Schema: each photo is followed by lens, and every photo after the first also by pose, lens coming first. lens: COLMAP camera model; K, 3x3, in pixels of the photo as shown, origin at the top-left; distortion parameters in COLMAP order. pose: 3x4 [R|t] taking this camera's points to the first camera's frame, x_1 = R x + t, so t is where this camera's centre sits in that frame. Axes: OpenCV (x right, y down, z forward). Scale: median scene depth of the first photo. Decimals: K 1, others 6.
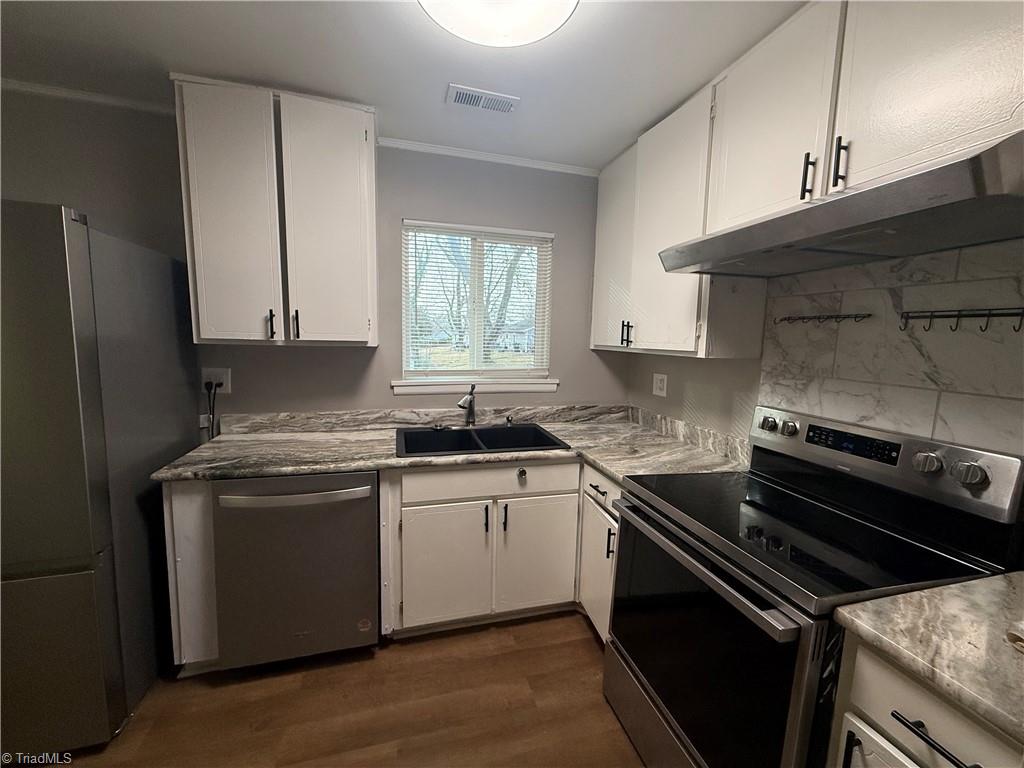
lens RADIAL K [[408.7, 0, 511.2], [0, 408.7, 385.5], [0, 0, 1]] dist [0.003608, 0.000863]
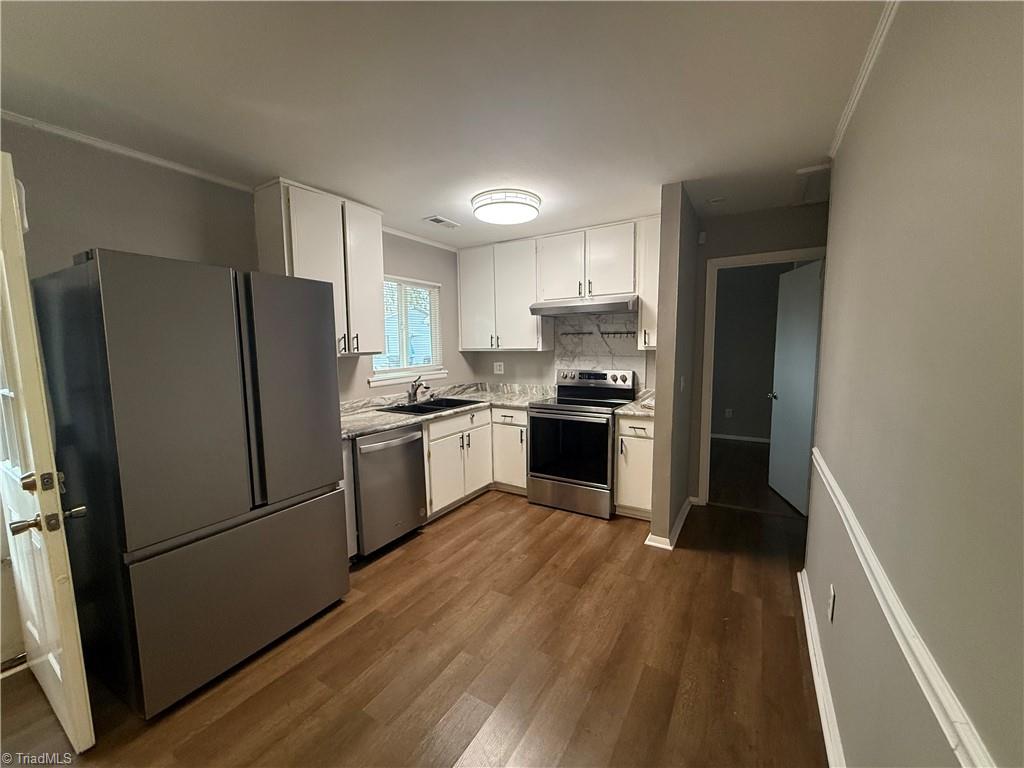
lens RADIAL K [[408.7, 0, 510.6], [0, 408.7, 386.8], [0, 0, 1]] dist [0.003608, 0.000863]
pose [[0.726107, -0.106712, 0.679250, -1.141366], [0.114486, 0.992857, 0.033596, 0.034646], [-0.677983, 0.053370, 0.733137, -0.532603]]
